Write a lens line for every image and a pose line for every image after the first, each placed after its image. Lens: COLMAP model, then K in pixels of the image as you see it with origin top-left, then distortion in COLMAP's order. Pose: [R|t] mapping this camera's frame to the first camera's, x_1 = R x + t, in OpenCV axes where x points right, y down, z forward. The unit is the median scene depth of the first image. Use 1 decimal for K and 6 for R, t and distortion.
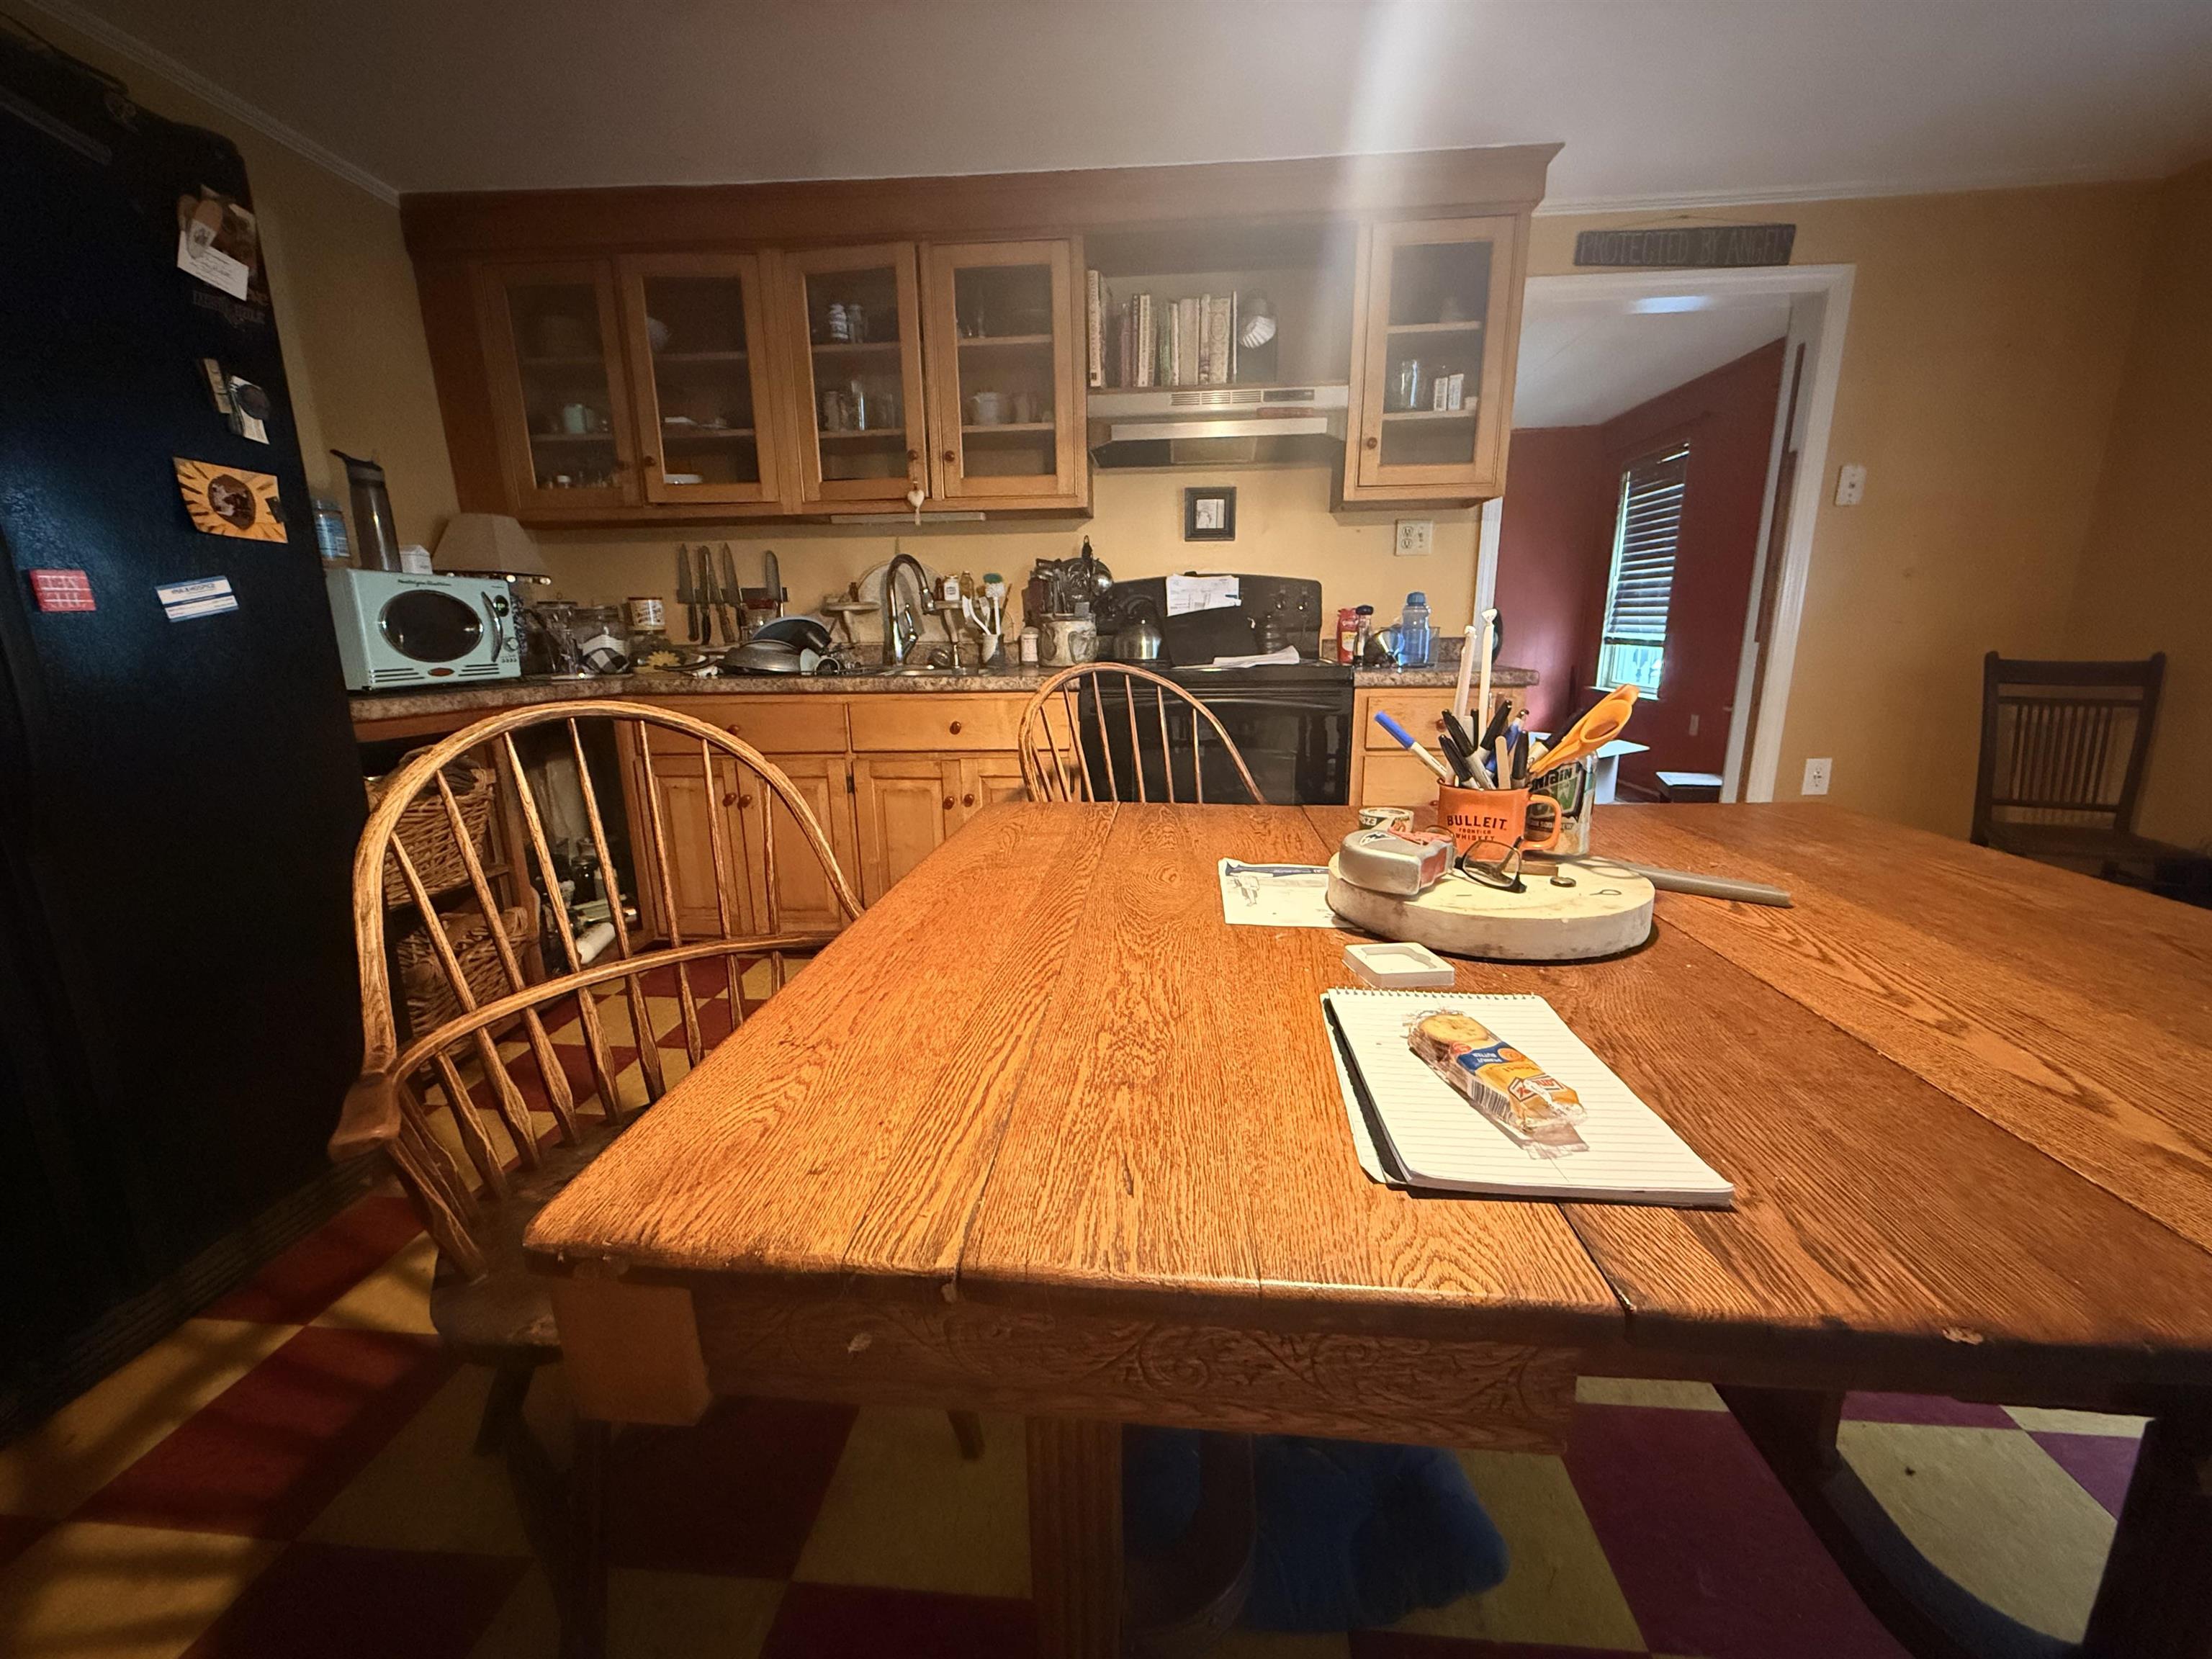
lens RADIAL K [[881.3, 0, 1105.0], [0, 881.3, 832.2], [0, 0, 1]] dist [-0.000851, 0.000090]
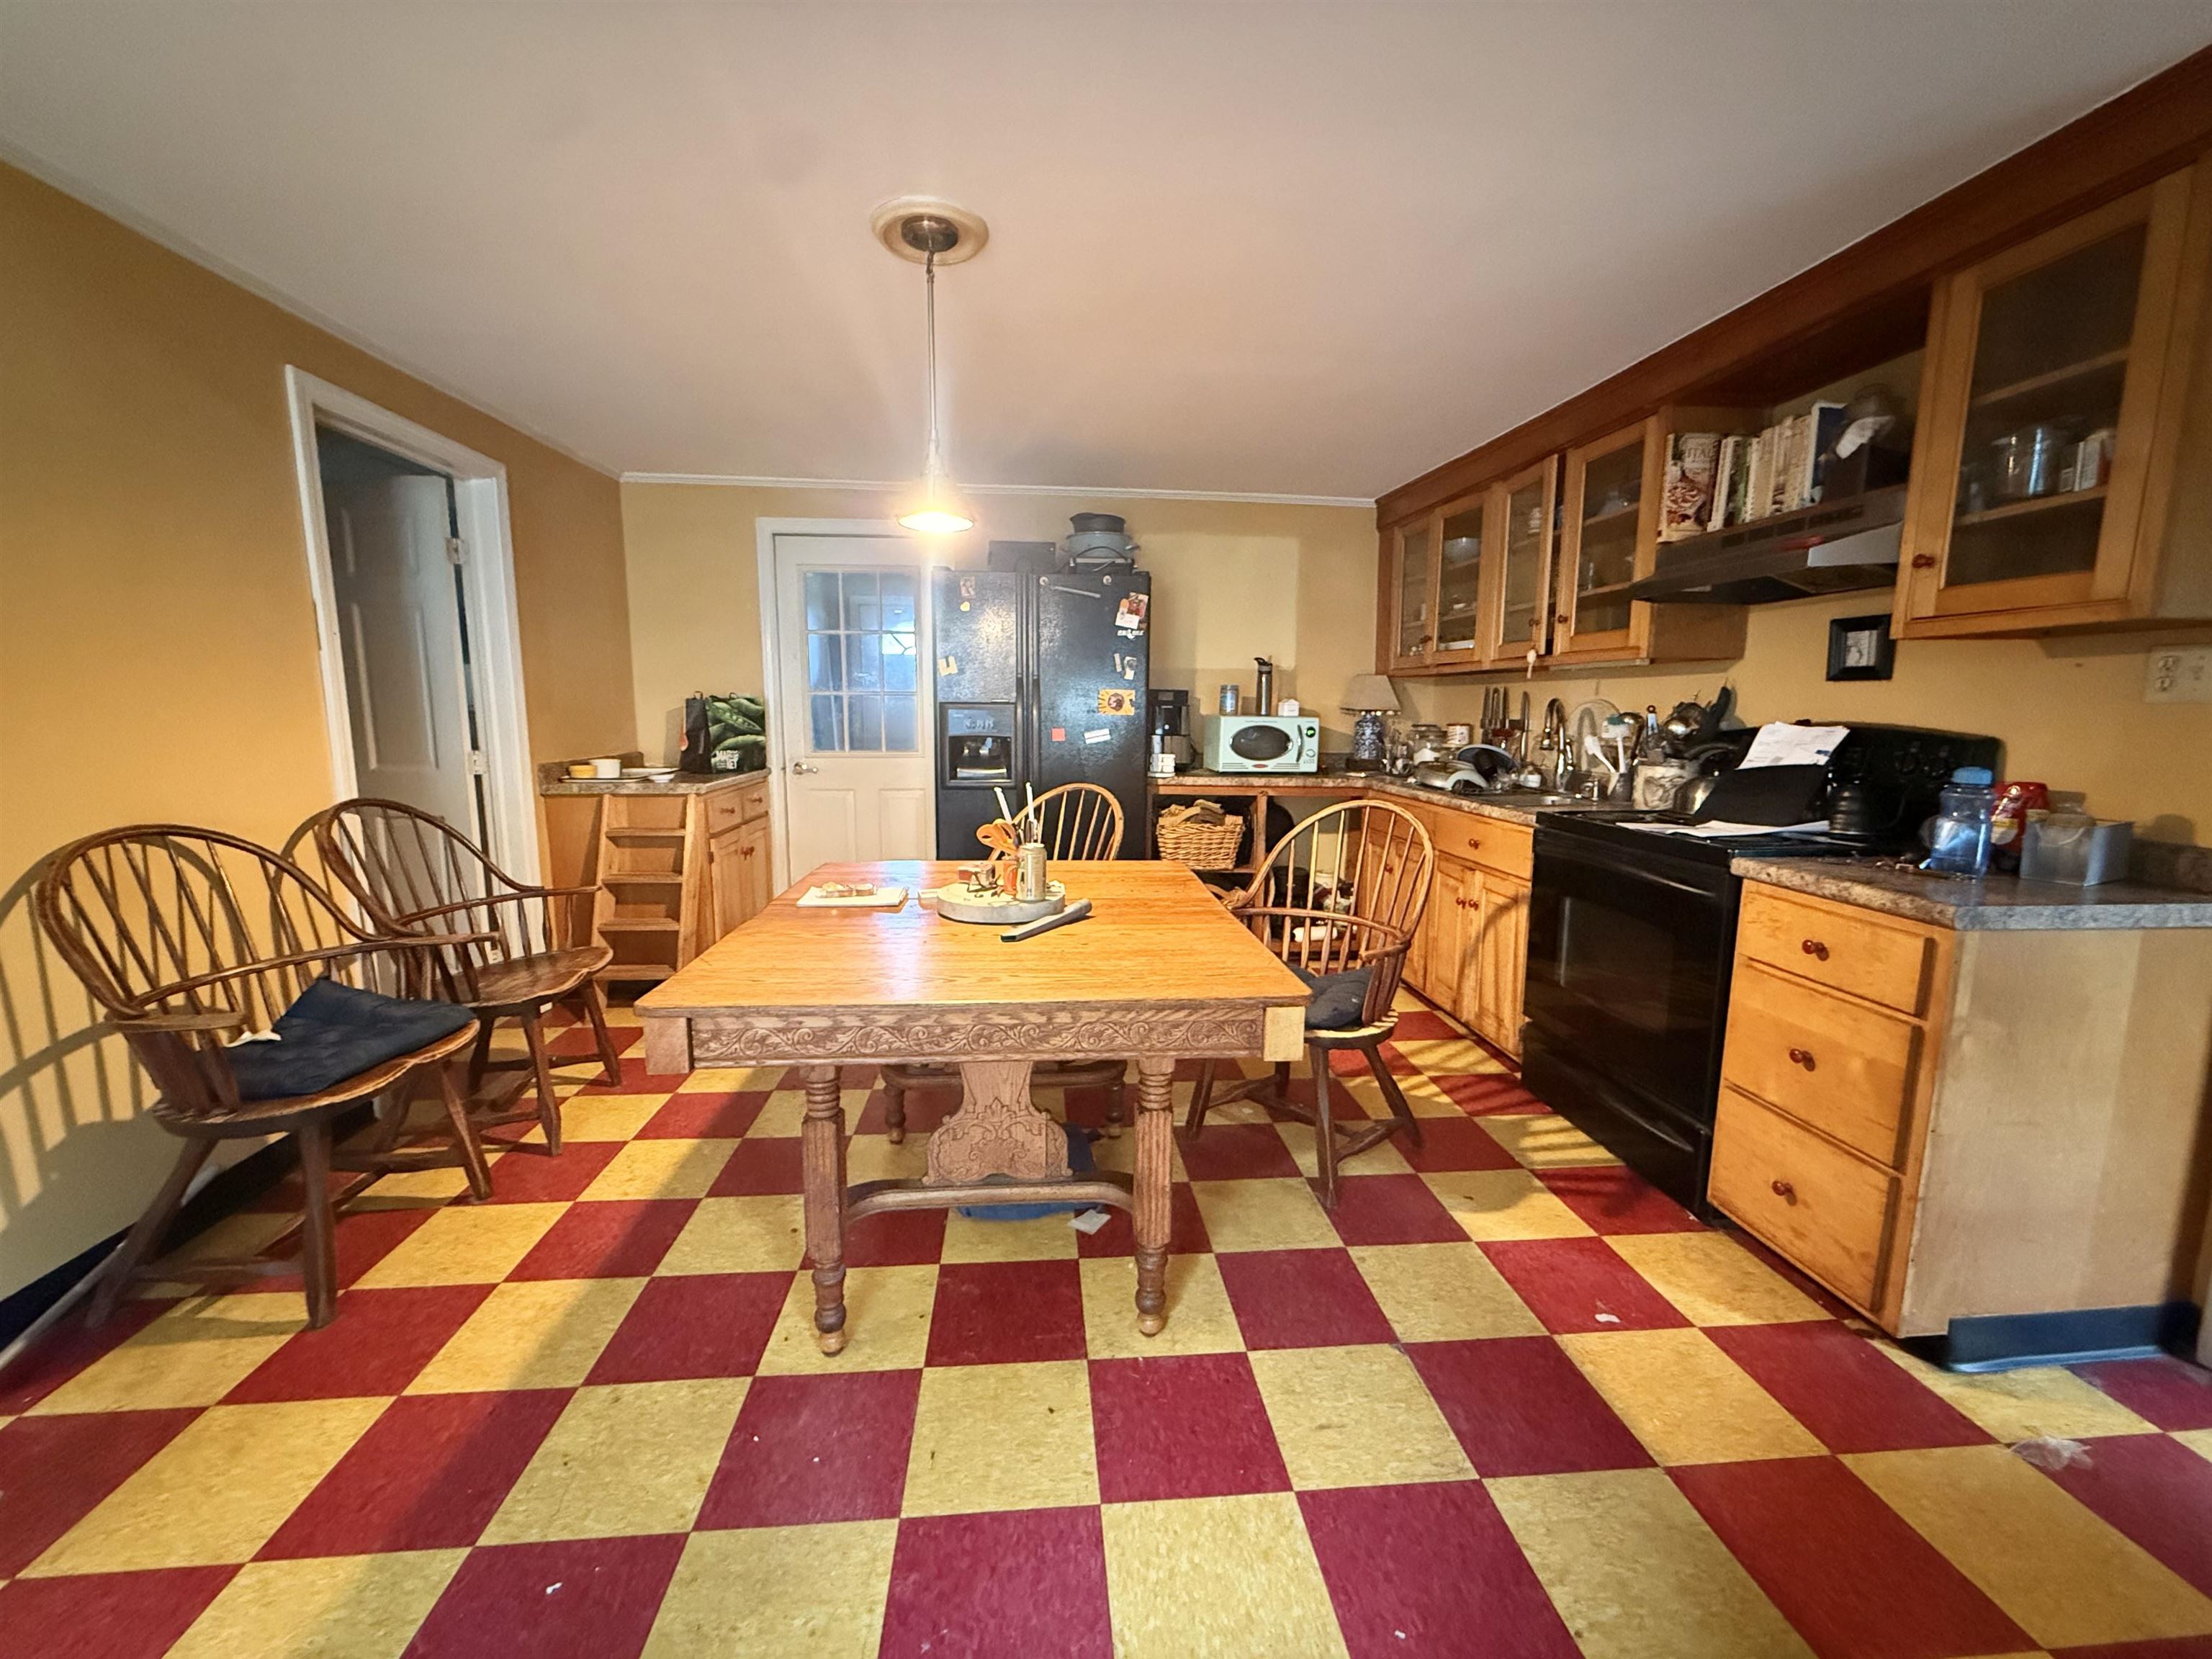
lens RADIAL K [[881.3, 0, 1108.2], [0, 881.3, 827.4], [0, 0, 1]] dist [-0.000851, 0.000090]
pose [[0.179074, 0.150359, -0.972278, 0.887516], [-0.236789, 0.965789, 0.105744, -0.144173], [0.954915, 0.211289, 0.208552, 0.247823]]
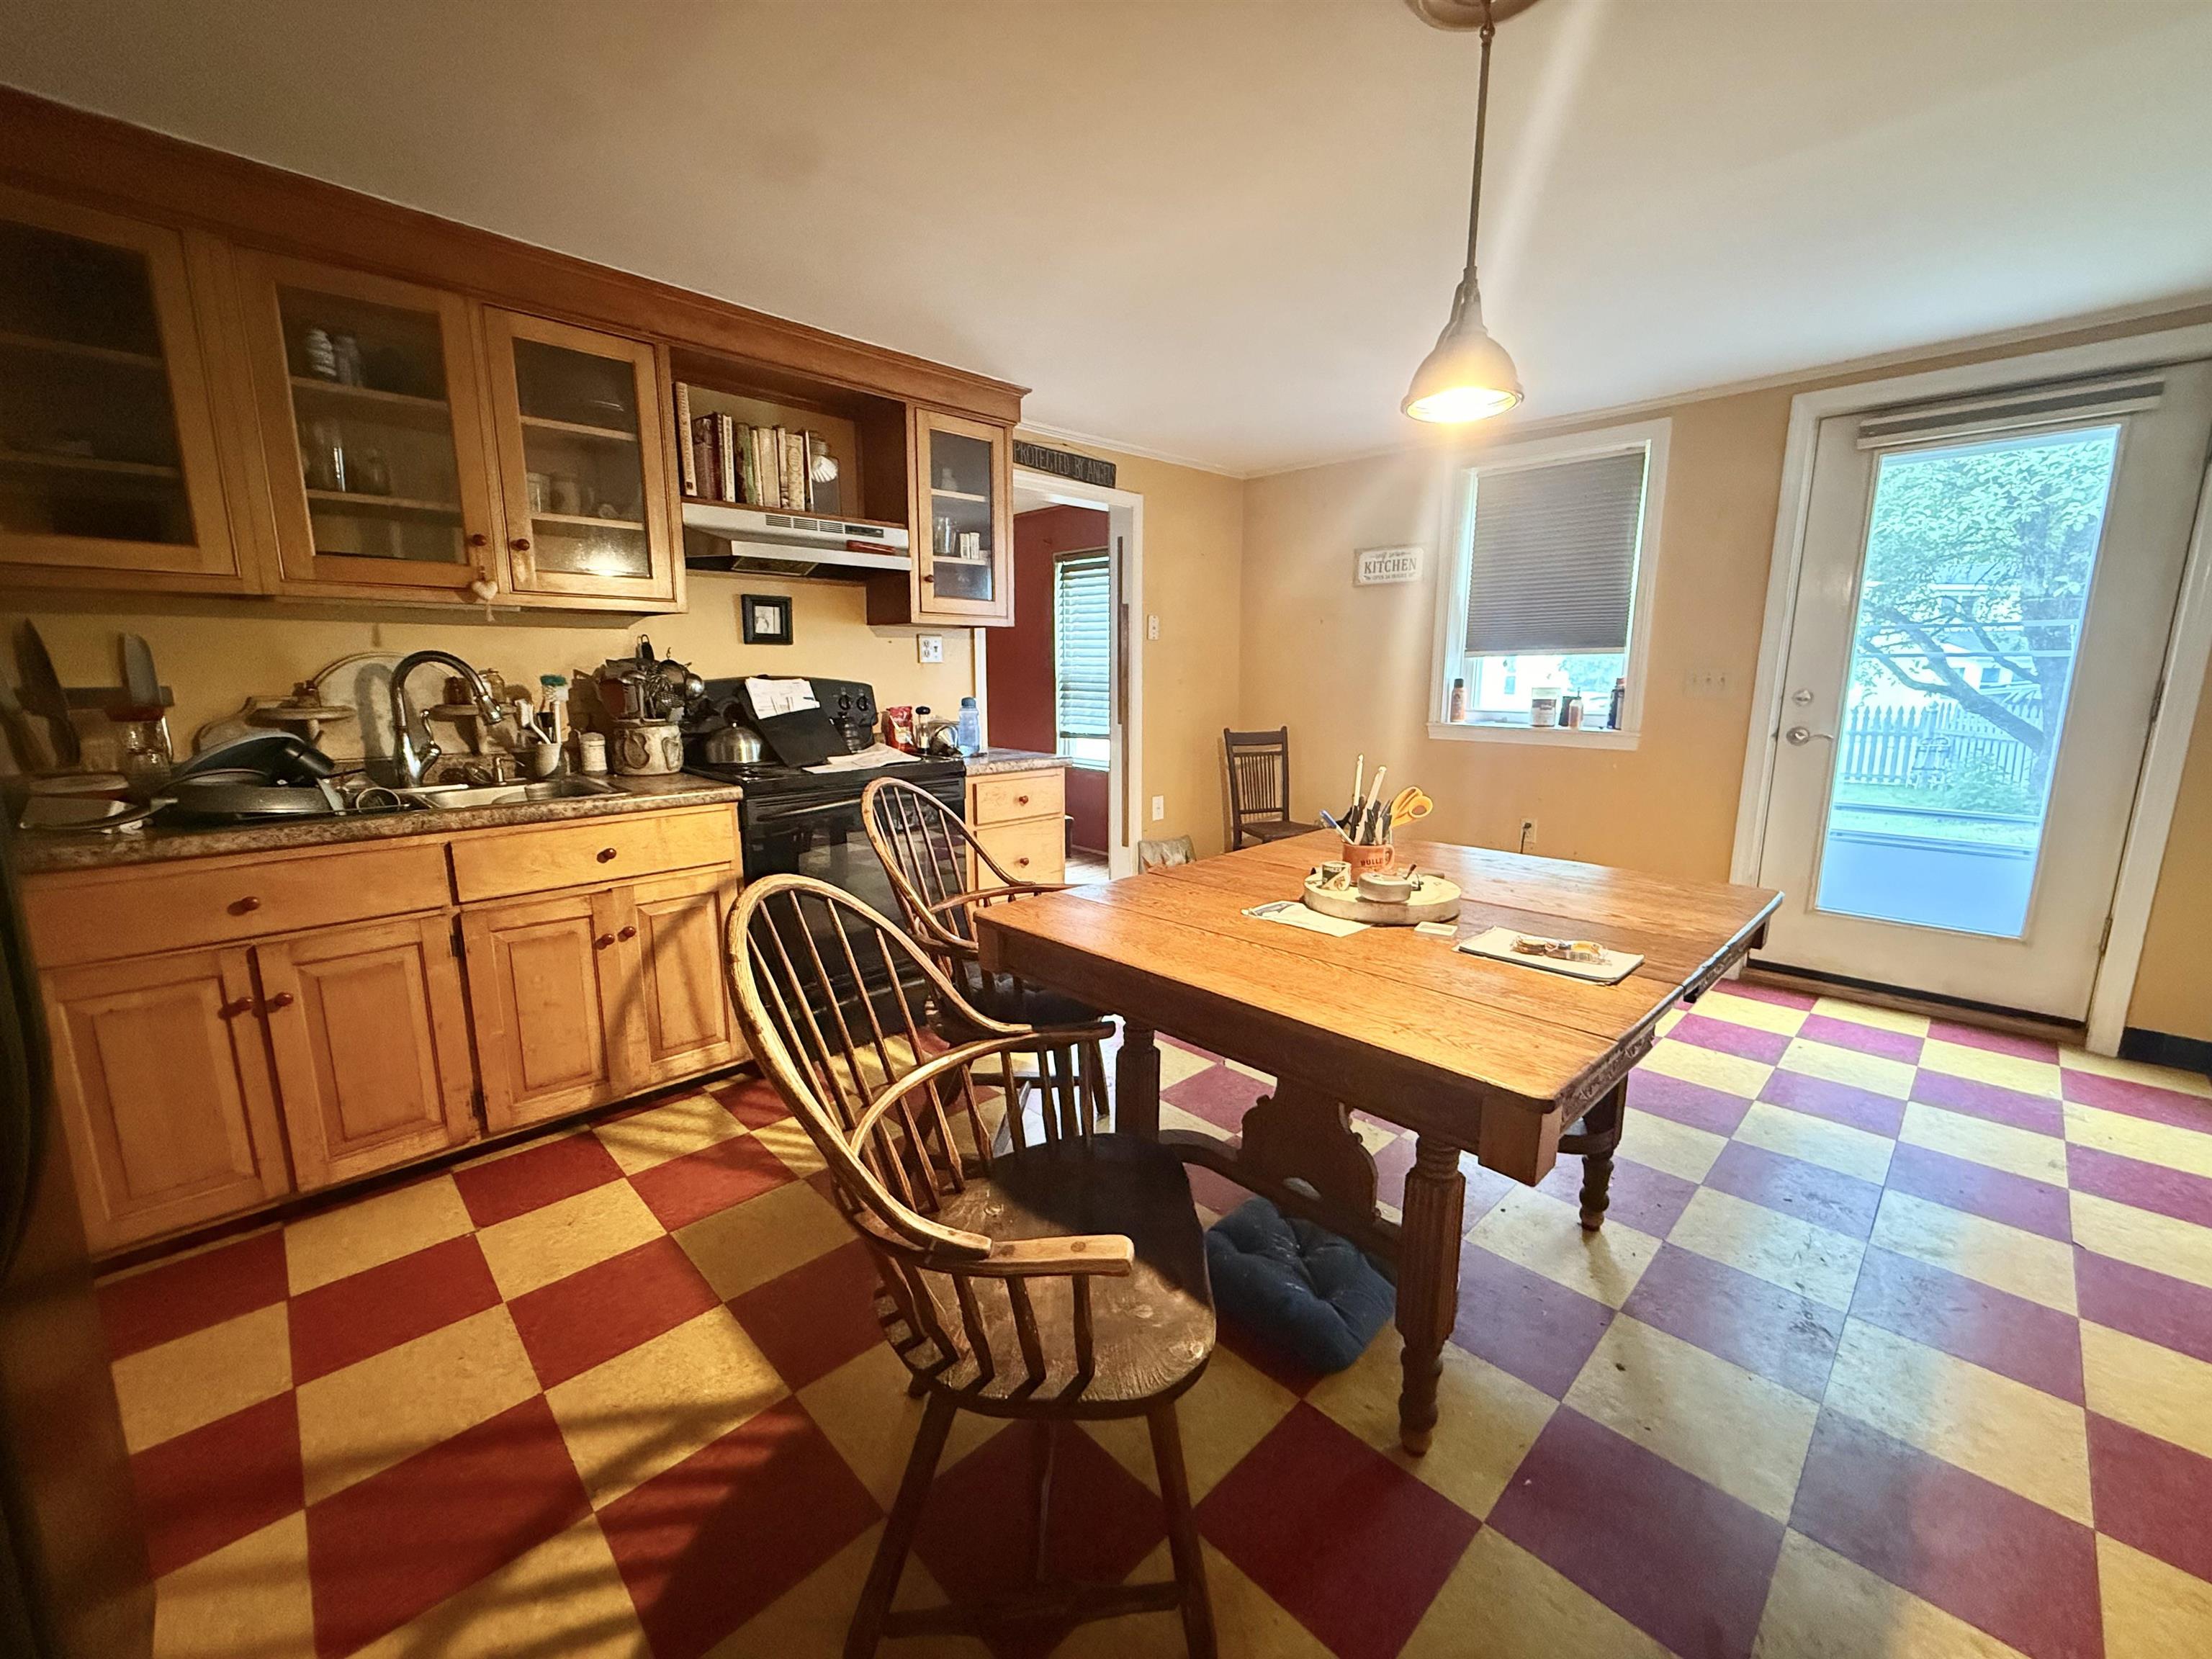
lens RADIAL K [[881.3, 0, 1104.8], [0, 881.3, 829.4], [0, 0, 1]] dist [-0.000851, 0.000090]
pose [[0.654479, -0.119855, 0.746520, -0.480098], [0.166834, 0.985912, 0.012025, -0.068734], [-0.737444, 0.116675, 0.665254, 0.041636]]
